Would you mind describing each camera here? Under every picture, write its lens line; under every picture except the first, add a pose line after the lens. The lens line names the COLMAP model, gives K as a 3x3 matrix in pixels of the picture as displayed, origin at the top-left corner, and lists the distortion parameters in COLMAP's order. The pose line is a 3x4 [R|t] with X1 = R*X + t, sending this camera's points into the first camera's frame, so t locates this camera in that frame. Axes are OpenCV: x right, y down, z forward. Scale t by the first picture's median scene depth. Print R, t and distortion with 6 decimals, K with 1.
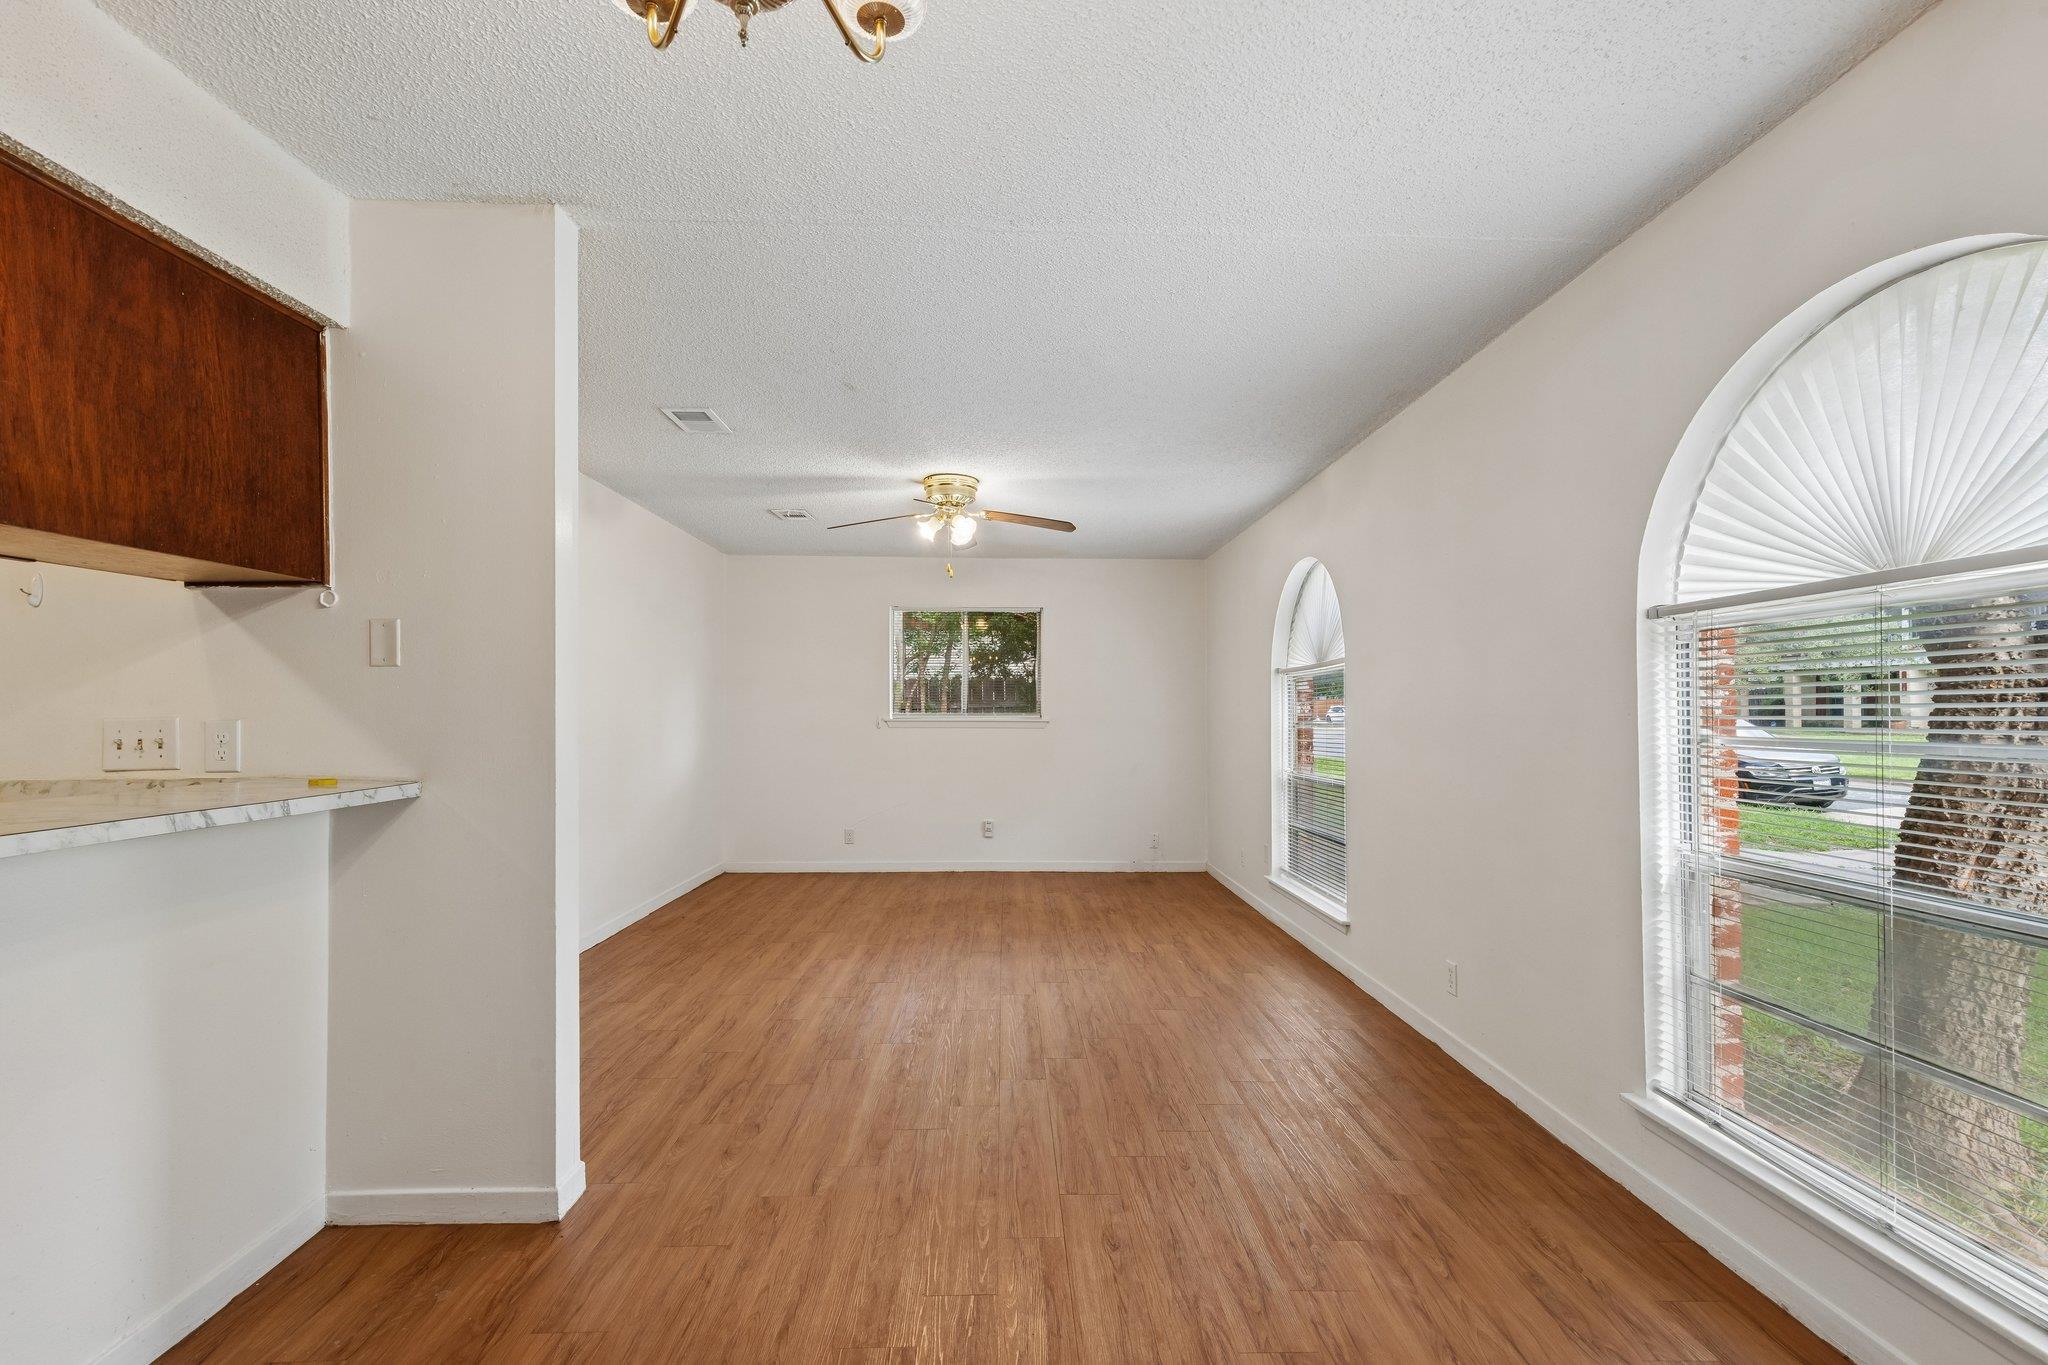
lens RADIAL K [[908.7, 0, 1026.8], [0, 908.7, 709.8], [0, 0, 1]] dist [0.000610, 0.000017]
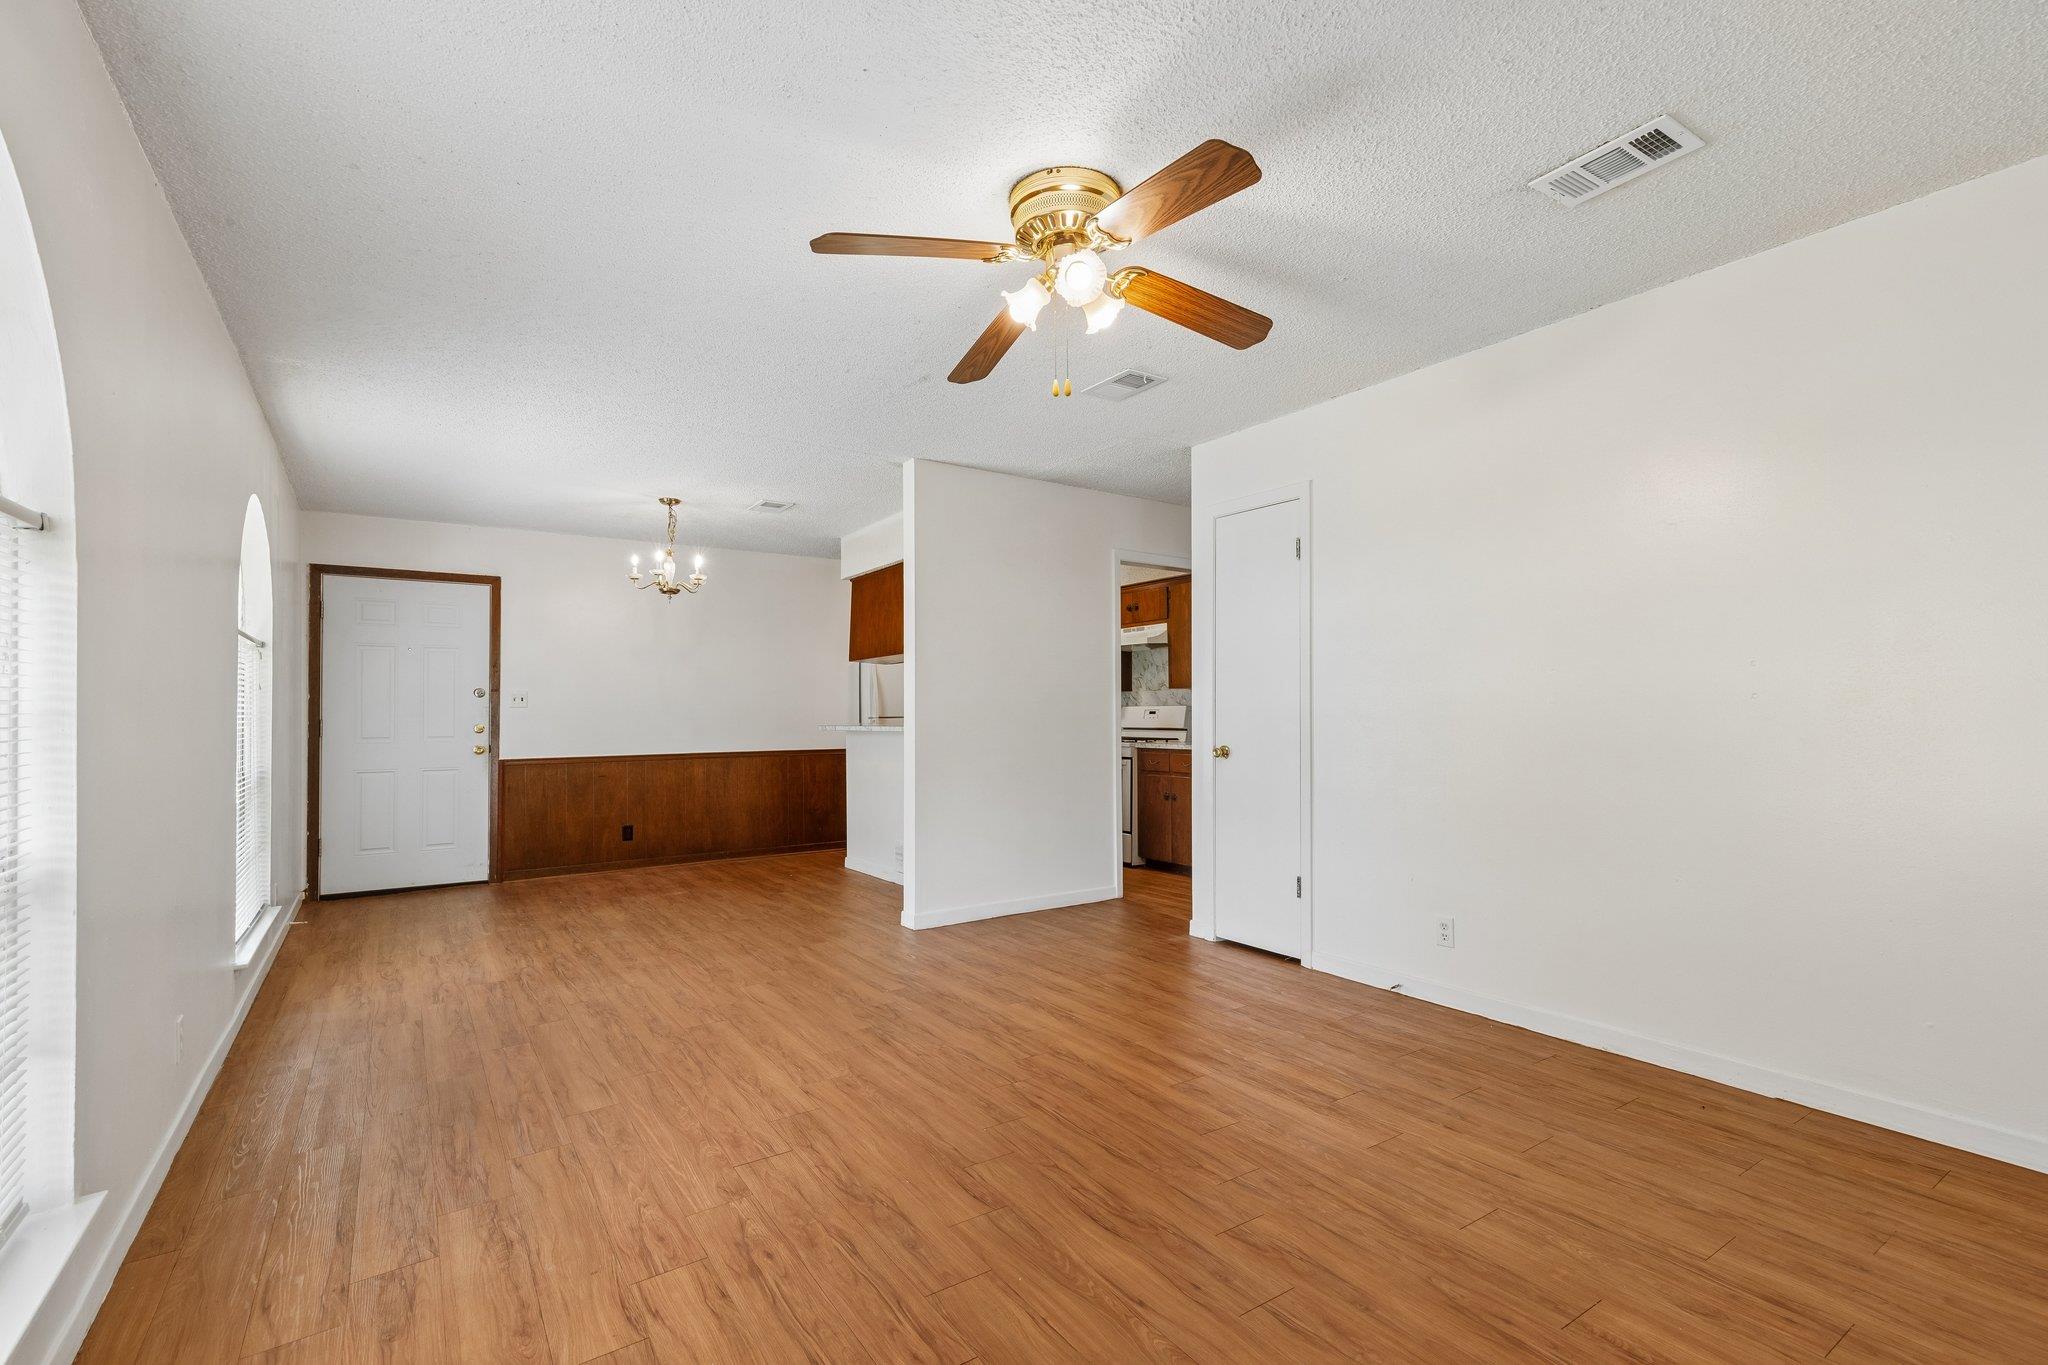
lens RADIAL K [[908.7, 0, 1026.8], [0, 908.7, 709.8], [0, 0, 1]] dist [0.000610, 0.000017]
pose [[-0.837691, 0.006712, -0.546104, 0.174829], [0.011361, 0.999922, -0.005138, 0.020907], [0.546027, -0.010508, -0.837702, 1.214373]]
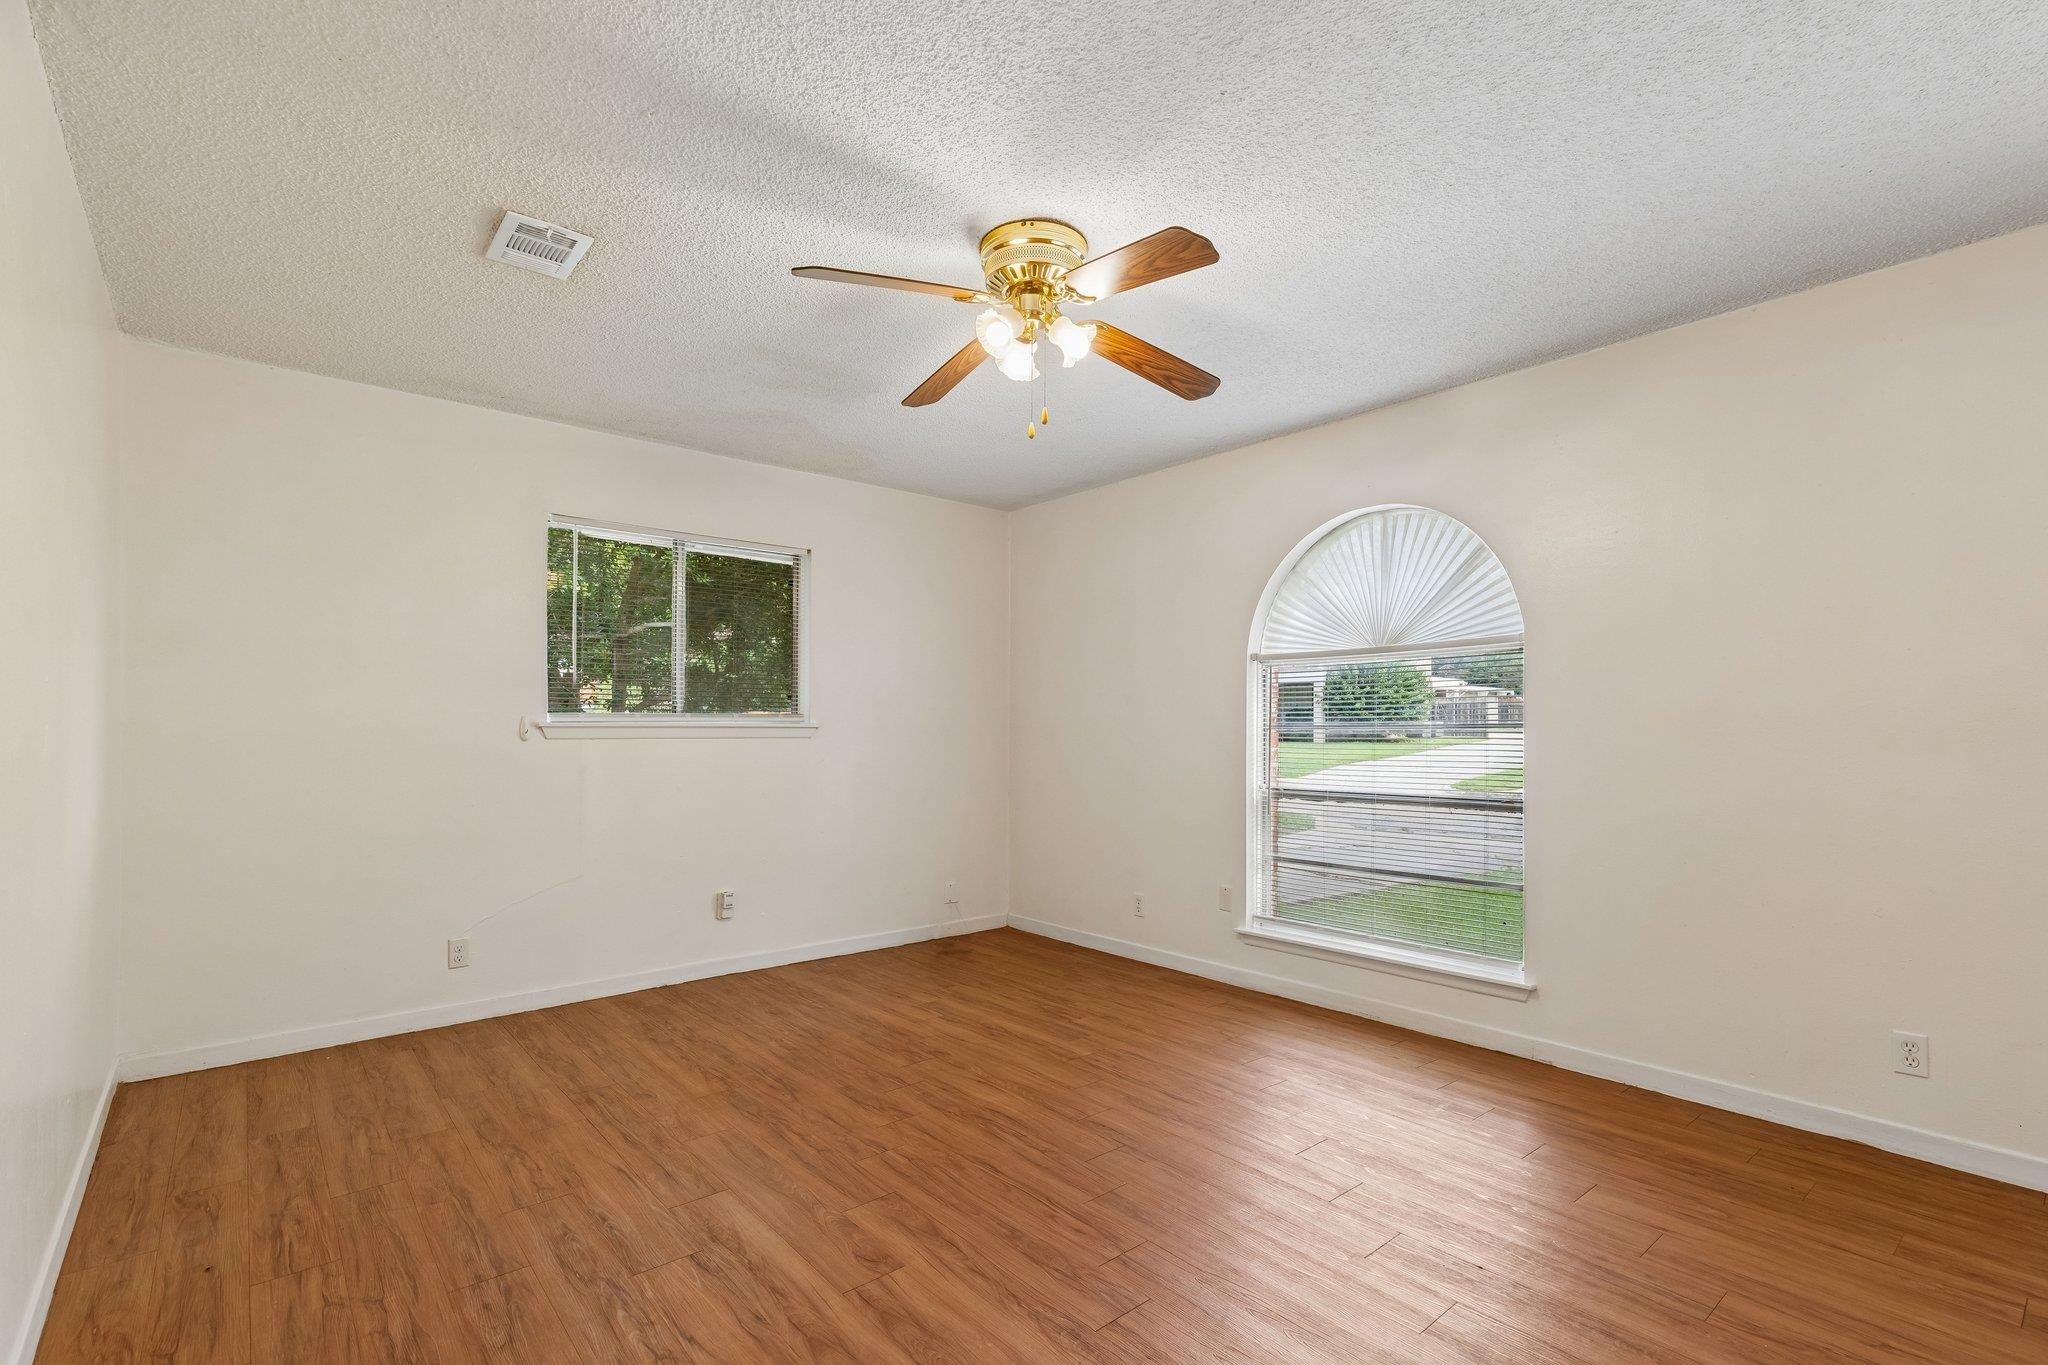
lens RADIAL K [[908.7, 0, 1026.8], [0, 908.7, 709.8], [0, 0, 1]] dist [0.000610, 0.000017]
pose [[0.776577, 0.011155, 0.629924, -0.351081], [-0.003523, 0.999904, -0.013364, 0.012322], [-0.630013, 0.008159, 0.776542, 0.529388]]
